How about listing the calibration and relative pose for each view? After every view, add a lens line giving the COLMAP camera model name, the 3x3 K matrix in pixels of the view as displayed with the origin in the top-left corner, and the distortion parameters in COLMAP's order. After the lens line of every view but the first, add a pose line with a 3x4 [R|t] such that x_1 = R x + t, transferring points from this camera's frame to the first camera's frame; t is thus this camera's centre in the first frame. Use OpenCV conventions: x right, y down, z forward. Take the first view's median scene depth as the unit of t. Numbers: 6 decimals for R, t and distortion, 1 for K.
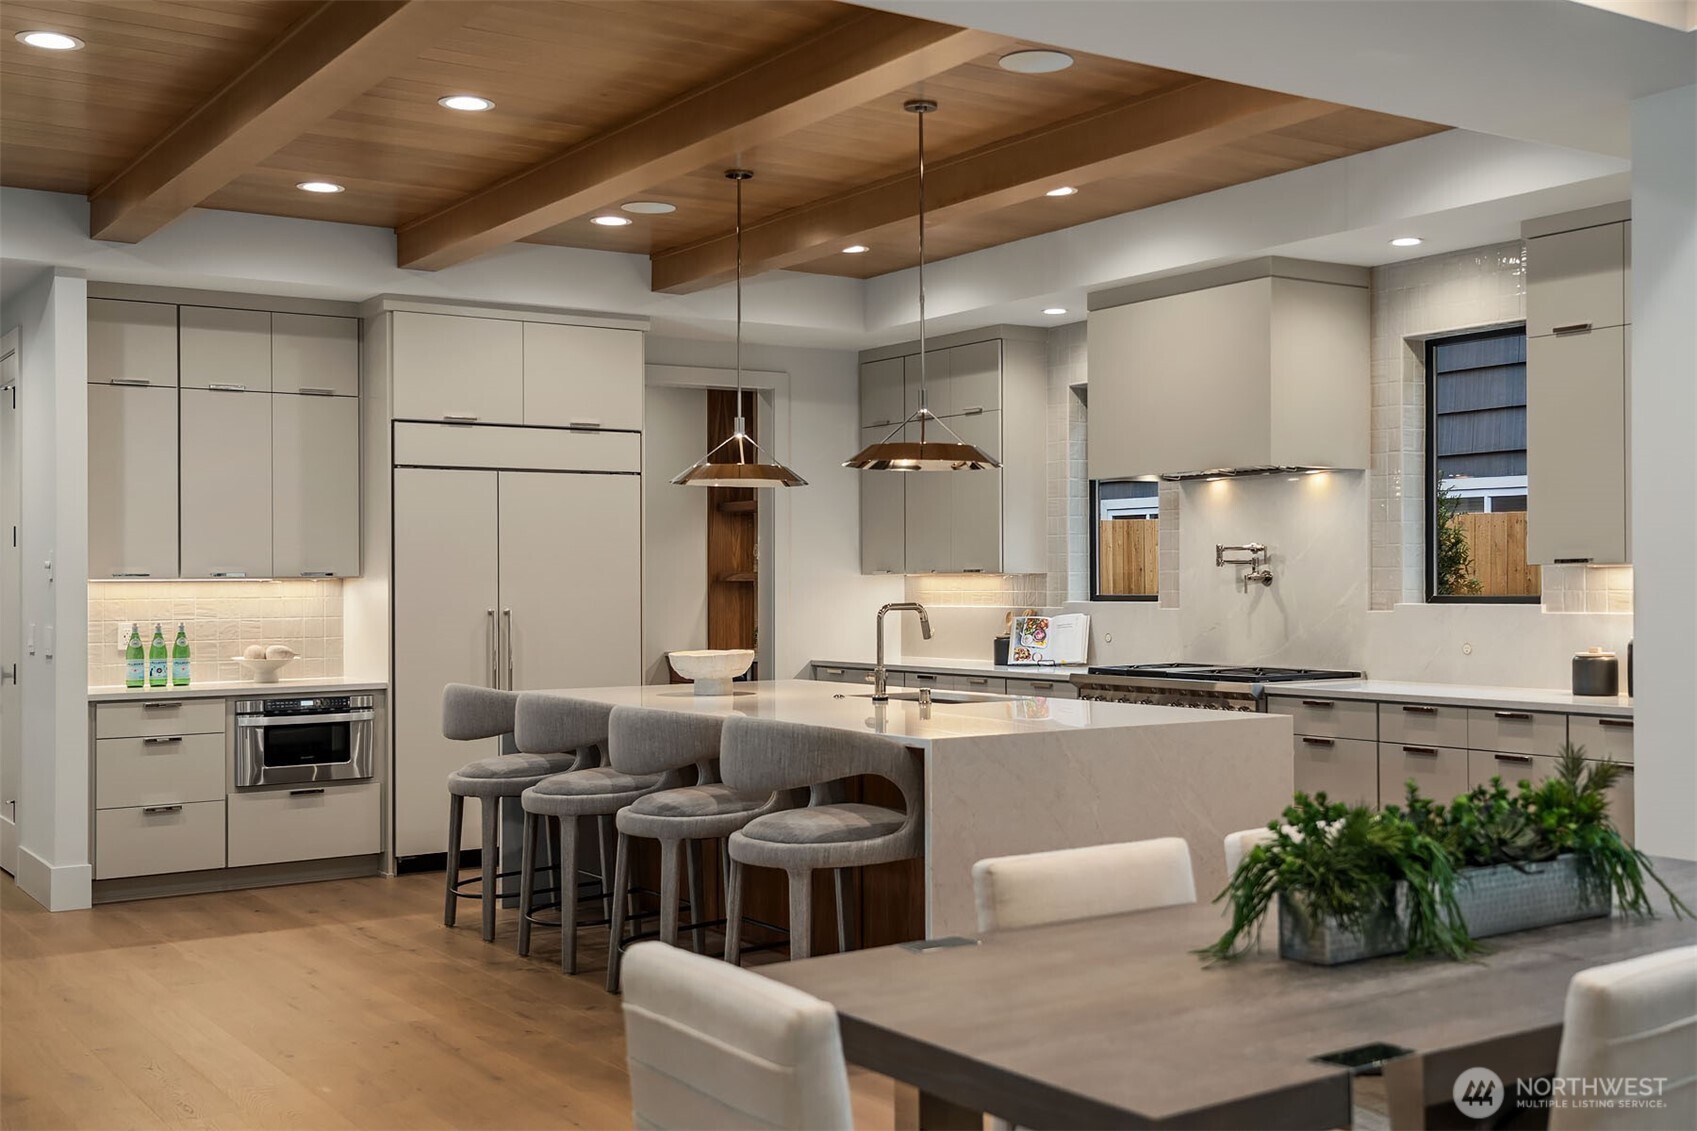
lens RADIAL K [[1869.6, 0, 983.8], [0, 1869.6, 565.8], [0, 0, 1]] dist [0.016135, 0.005816]
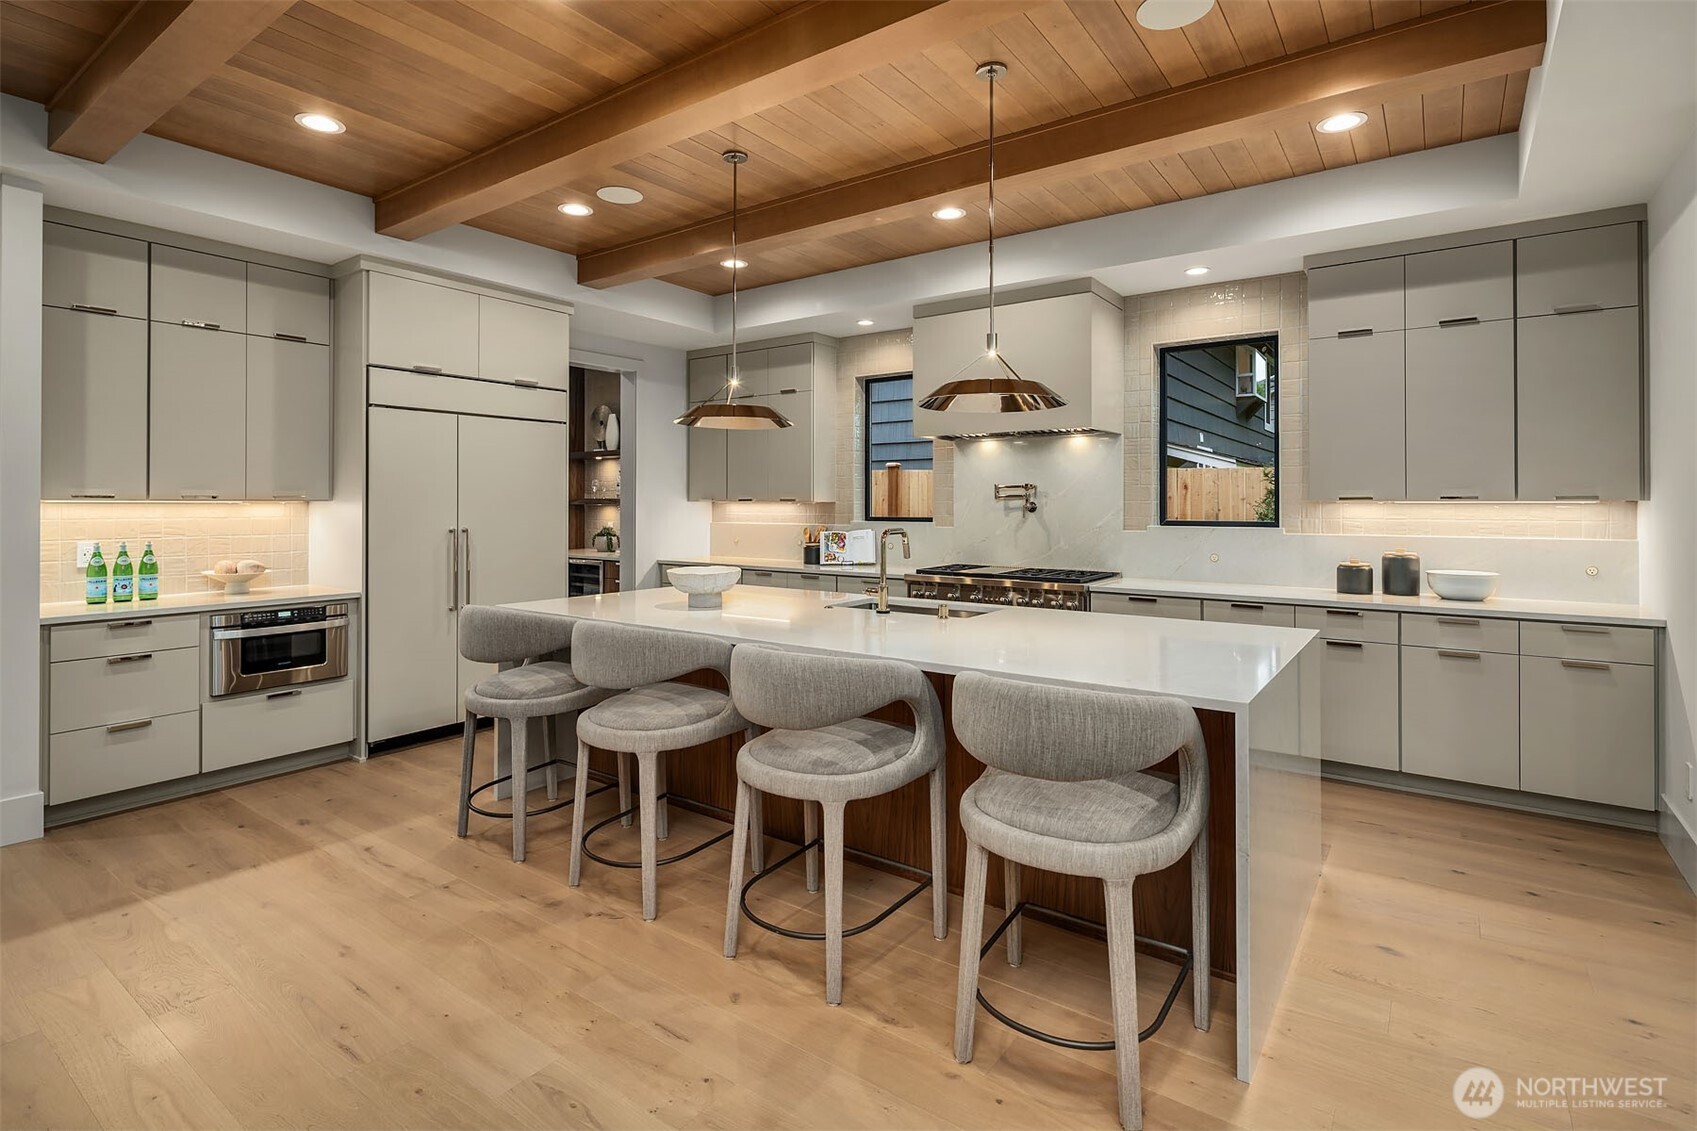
lens RADIAL K [[832.1, 0, 836.0], [0, 832.1, 501.2], [0, 0, 1]] dist [-0.003348, -0.000636]
pose [[0.952233, 0.009339, 0.305229, -0.197147], [-0.010963, 0.999933, 0.003607, 0.001117], [-0.305175, -0.006781, 0.952272, 0.424635]]
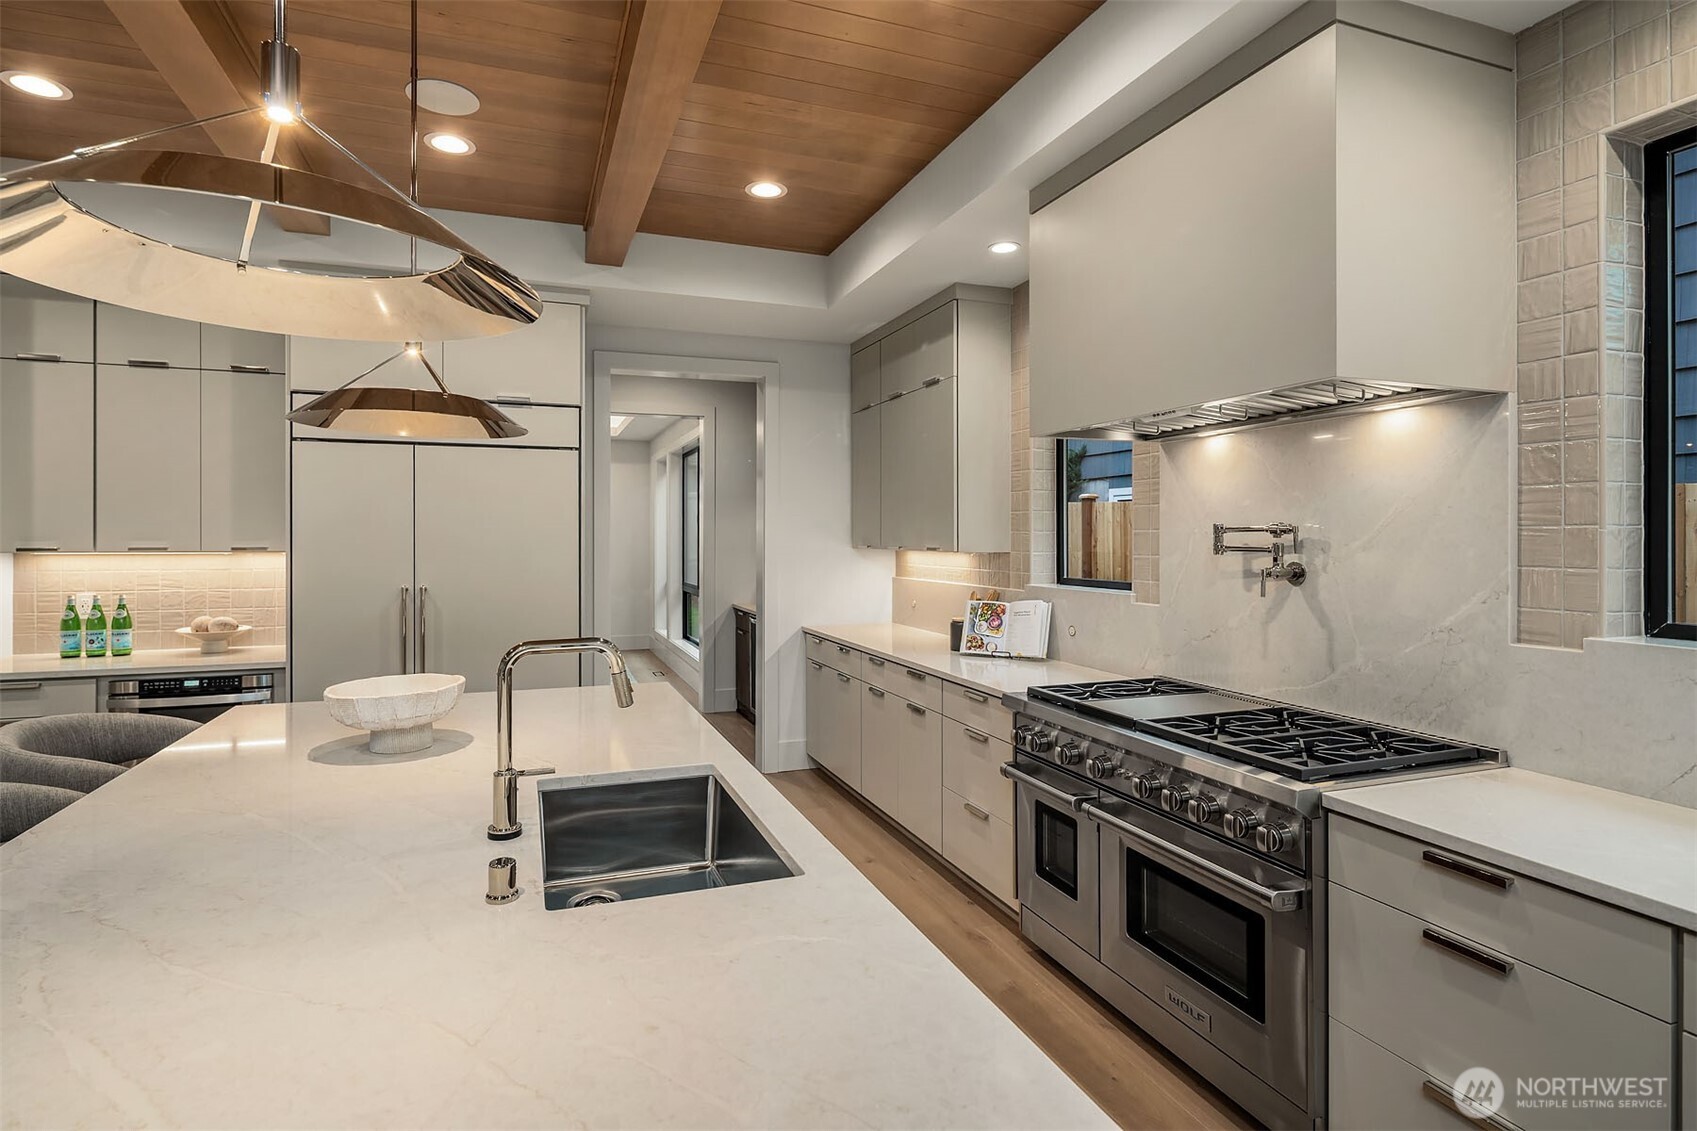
lens RADIAL K [[848.8, 0, 822.8], [0, 848.8, 536.4], [0, 0, 1]] dist [0.002609, 0.000020]
pose [[0.958409, 0.008599, -0.285270, 0.075235], [-0.006070, 0.999934, 0.009746, -0.008770], [0.285335, -0.007609, 0.958398, 0.659694]]
